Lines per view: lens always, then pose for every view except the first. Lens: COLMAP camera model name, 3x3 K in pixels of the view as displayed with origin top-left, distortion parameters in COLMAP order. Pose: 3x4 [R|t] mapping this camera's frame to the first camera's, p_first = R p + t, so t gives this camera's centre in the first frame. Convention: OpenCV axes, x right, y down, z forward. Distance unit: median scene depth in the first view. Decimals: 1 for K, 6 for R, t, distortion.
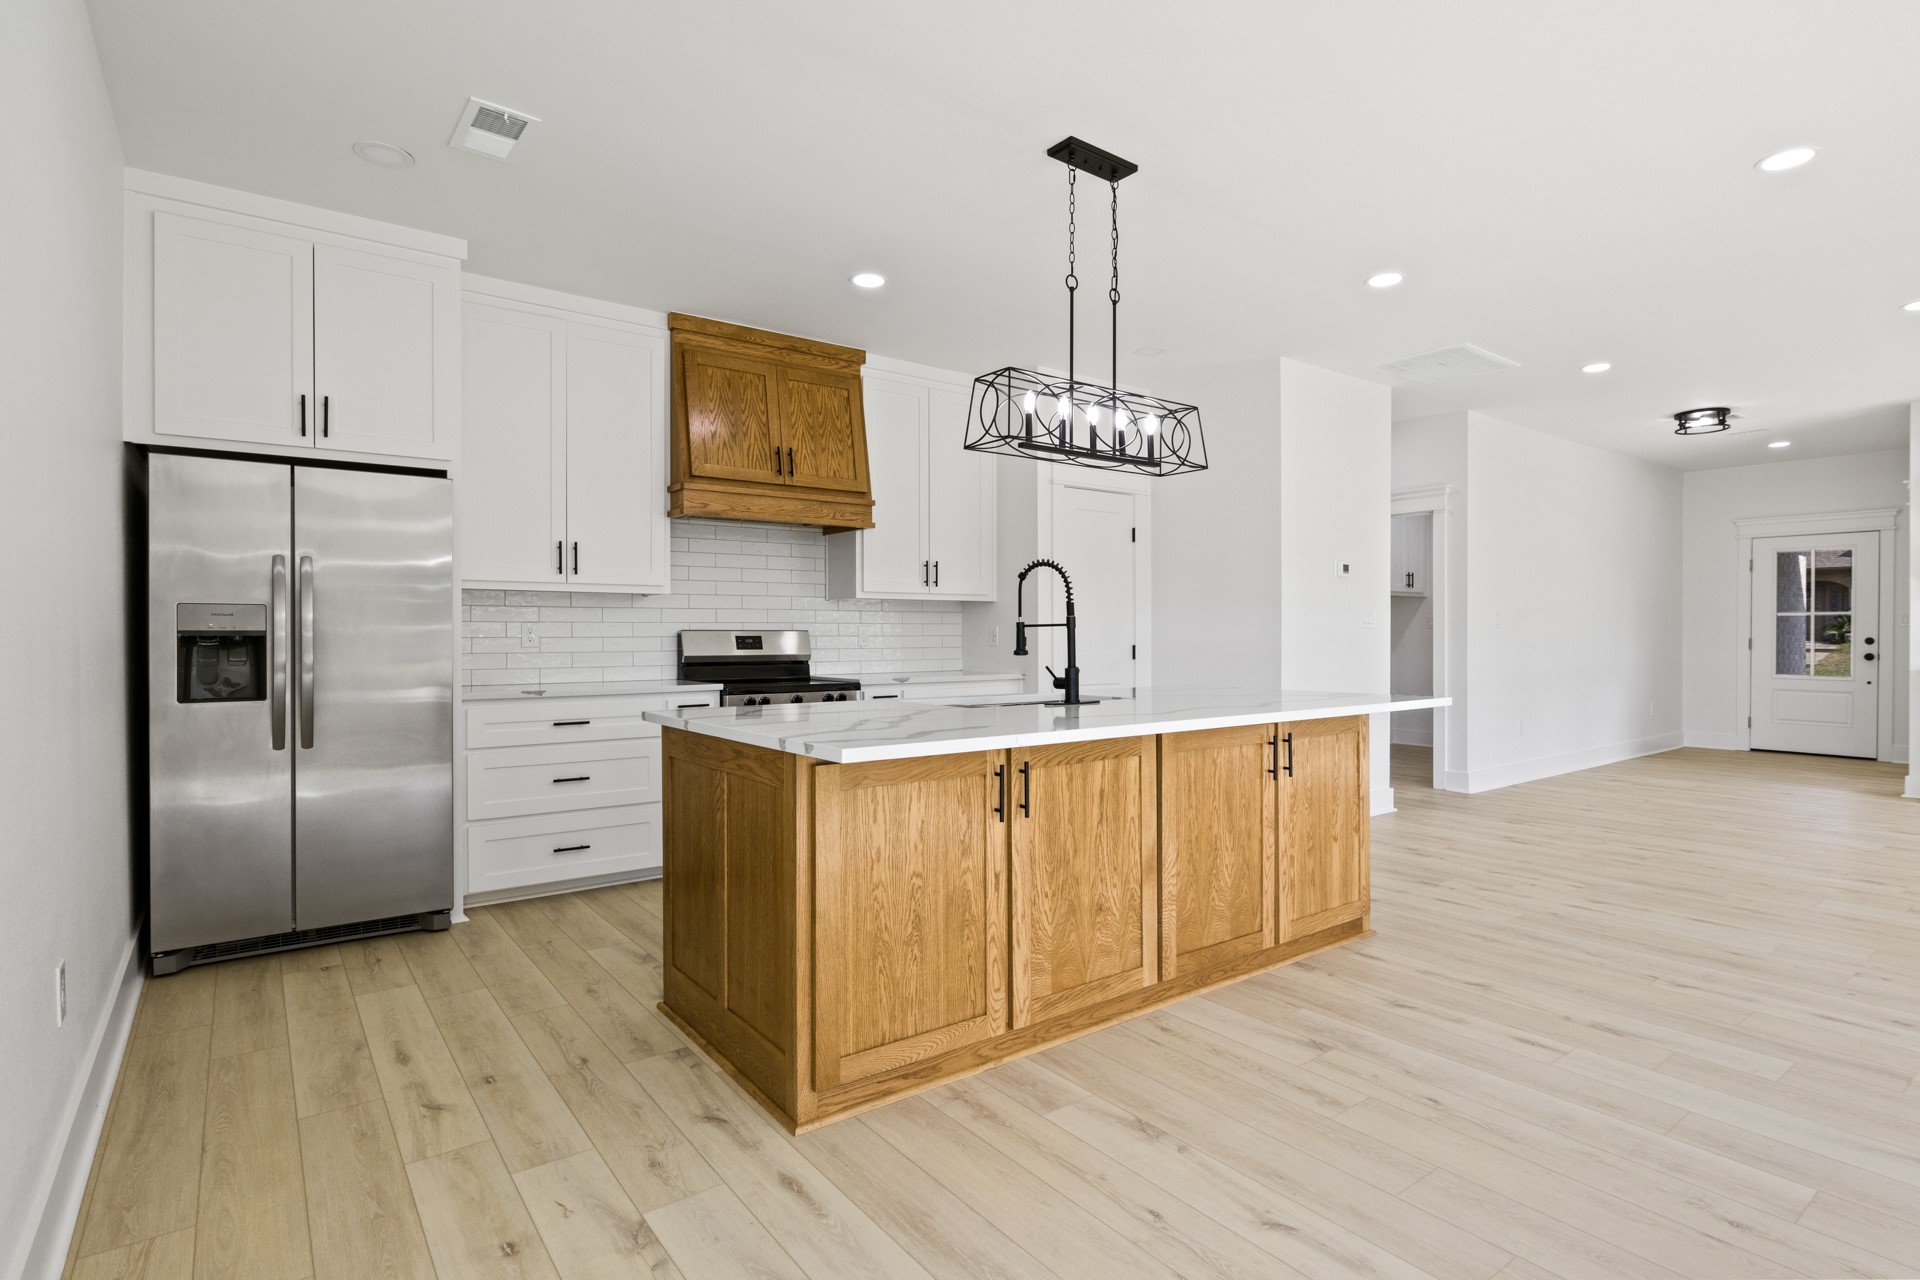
lens RADIAL K [[964.7, 0, 960.0], [0, 964.7, 638.1], [0, 0, 1]] dist [-0.006728, -0.002445]
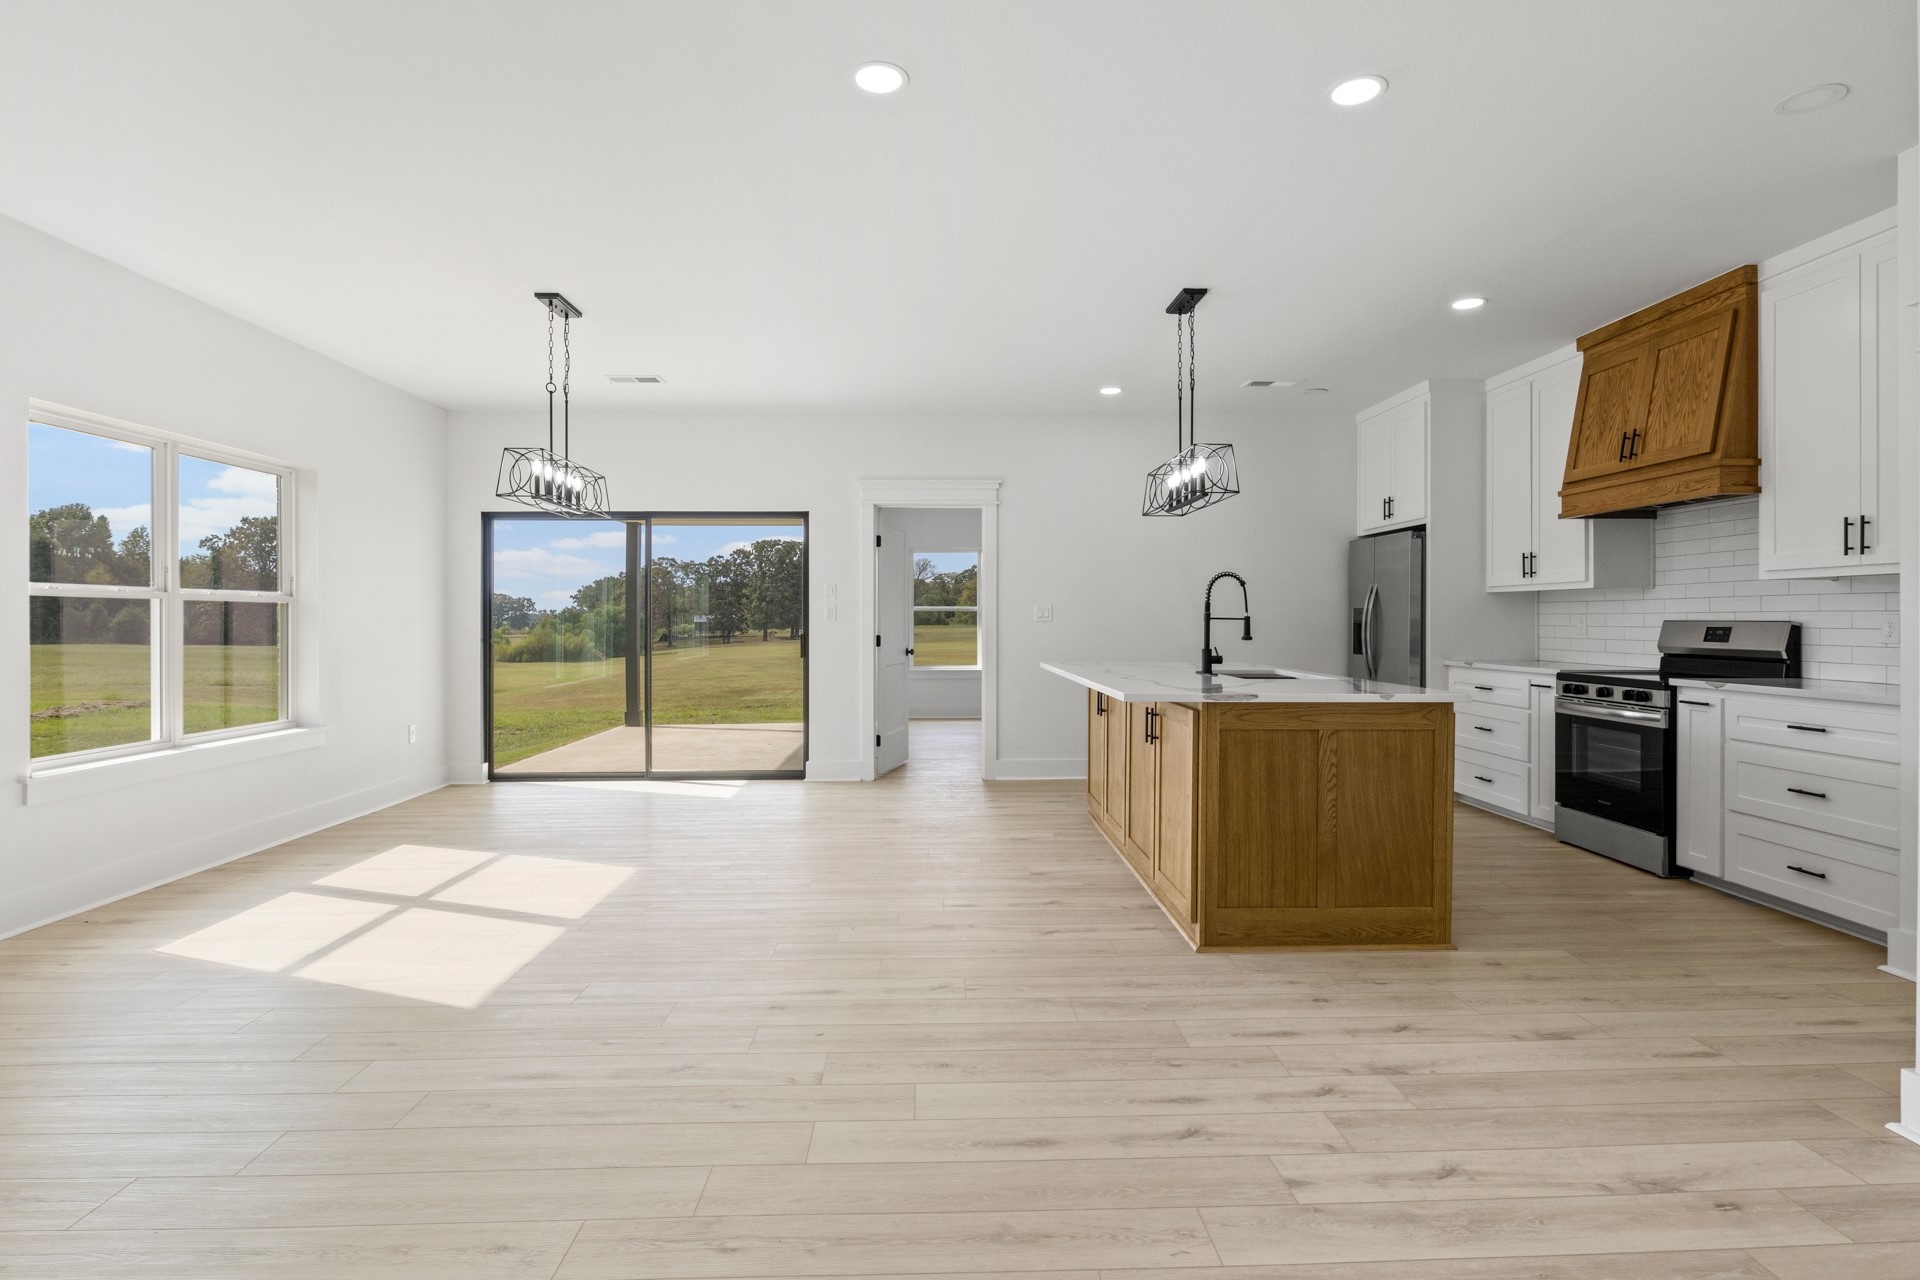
lens RADIAL K [[964.7, 0, 956.0], [0, 964.7, 625.0], [0, 0, 1]] dist [-0.006728, -0.002445]
pose [[-0.573209, 0.005944, -0.819387, 1.423910], [-0.004535, 0.999935, 0.010426, -0.016302], [0.819396, 0.009692, -0.573145, 1.443601]]
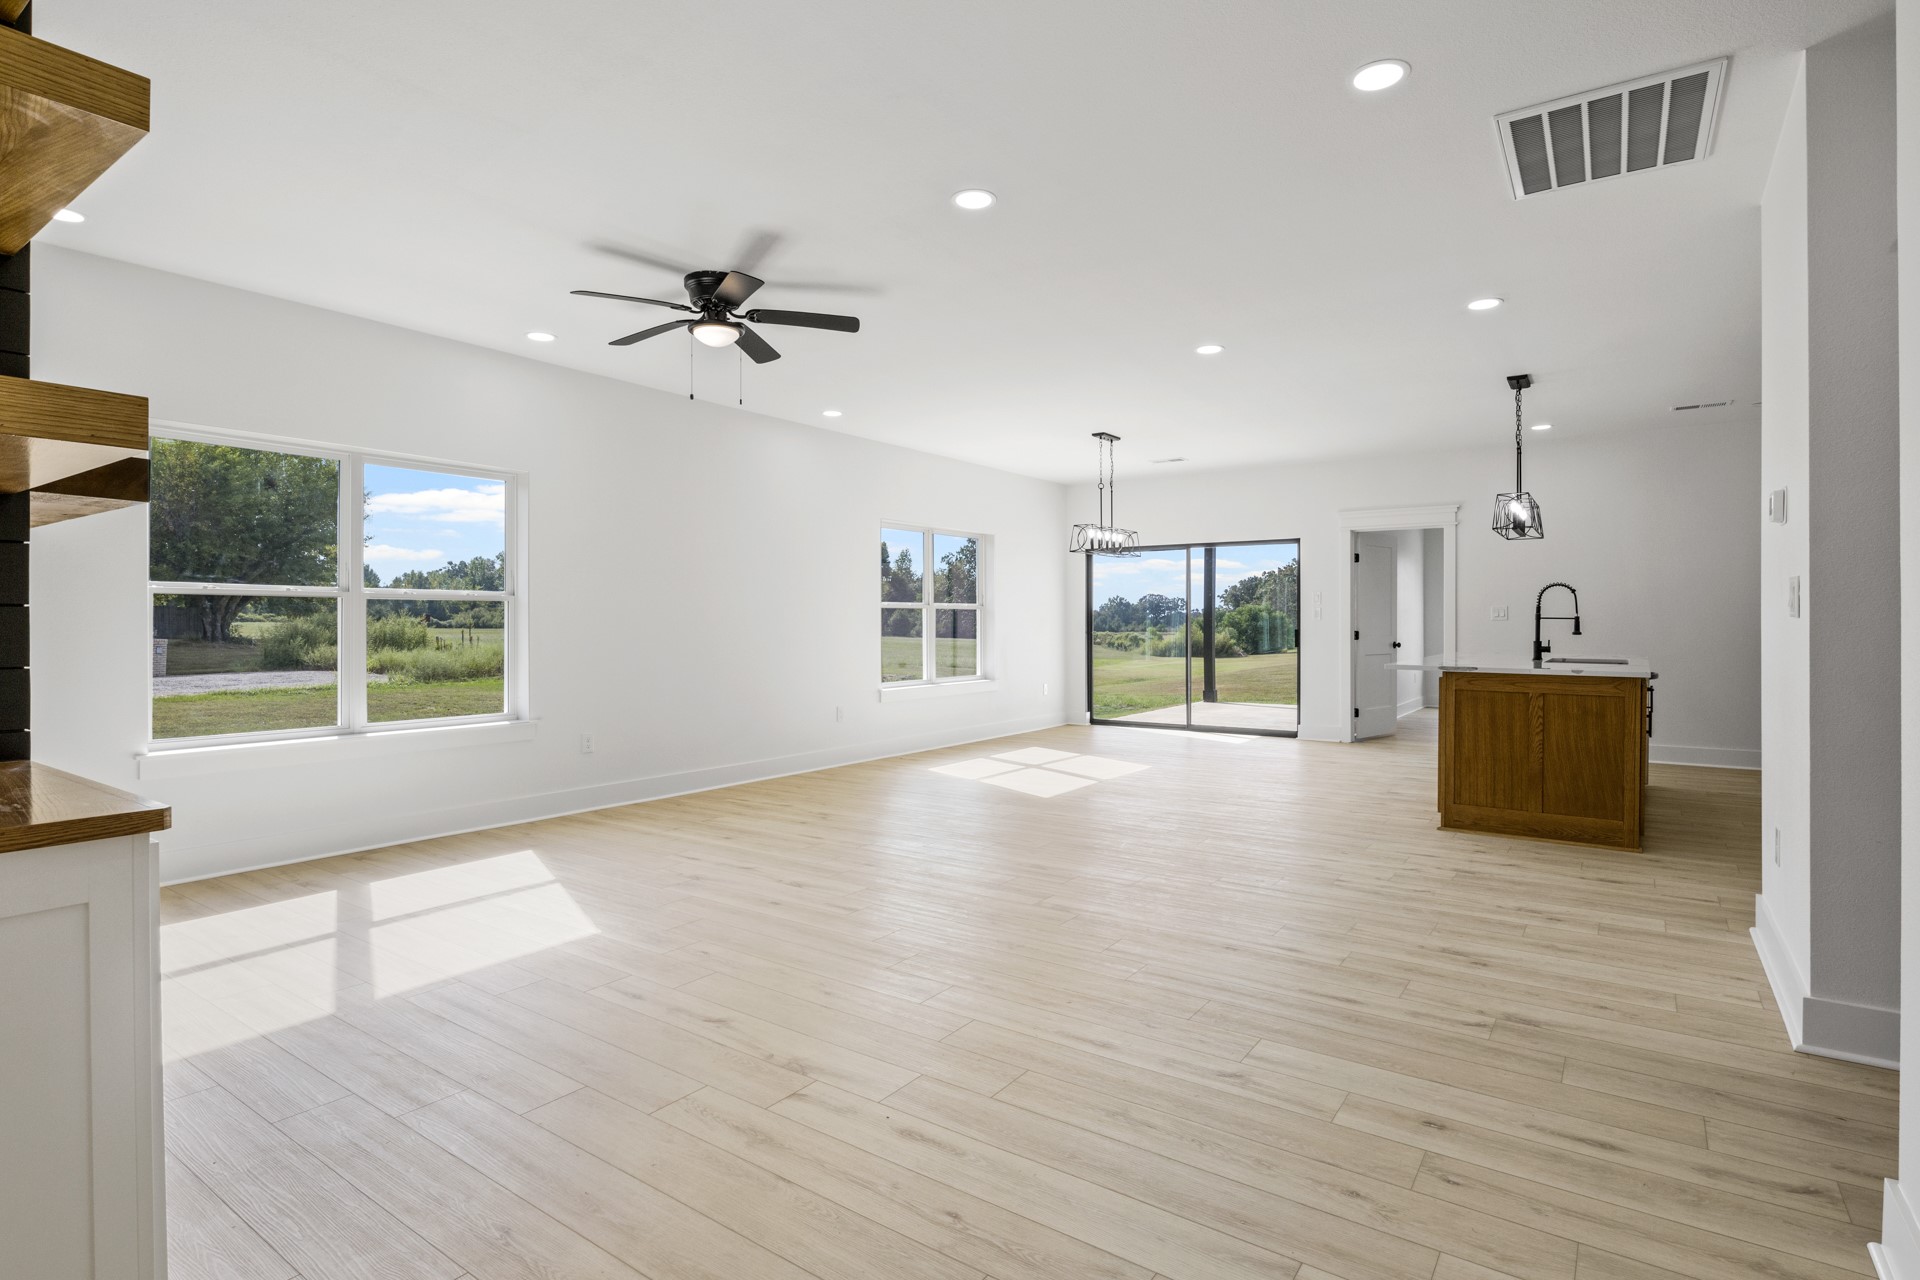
lens RADIAL K [[964.7, 0, 961.0], [0, 964.7, 632.3], [0, 0, 1]] dist [-0.006728, -0.002445]
pose [[-0.953227, 0.007729, -0.302155, 1.681830], [0.001559, 0.999785, 0.020657, -0.025143], [0.302250, 0.019219, -0.953035, 2.341891]]
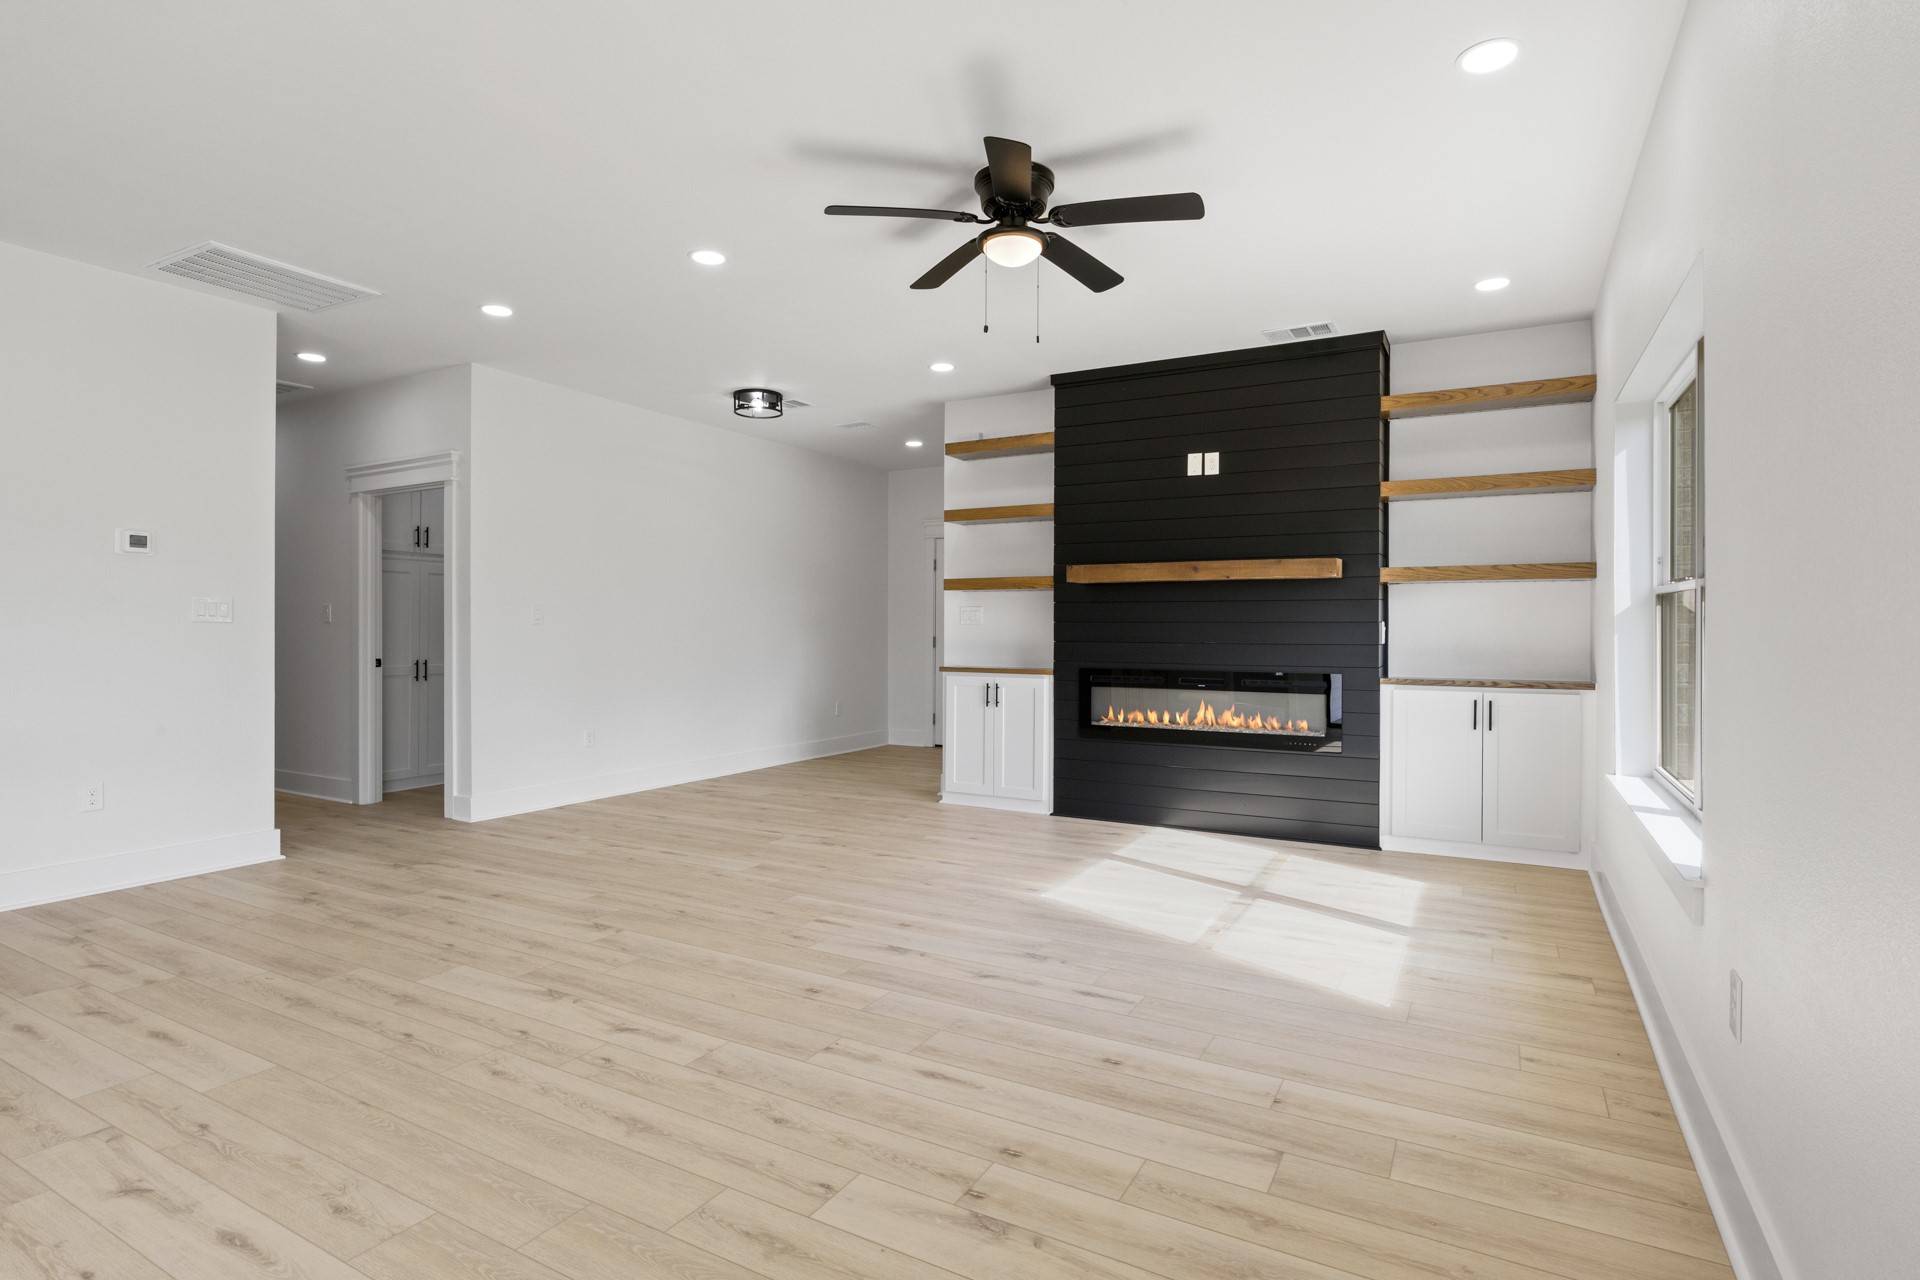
lens RADIAL K [[964.7, 0, 968.3], [0, 964.7, 632.6], [0, 0, 1]] dist [-0.006728, -0.002445]
pose [[0.911117, 0.002981, 0.412138, 1.159466], [-0.001597, 0.999992, -0.003703, -0.000915], [-0.412145, 0.002716, 0.911114, 0.122165]]
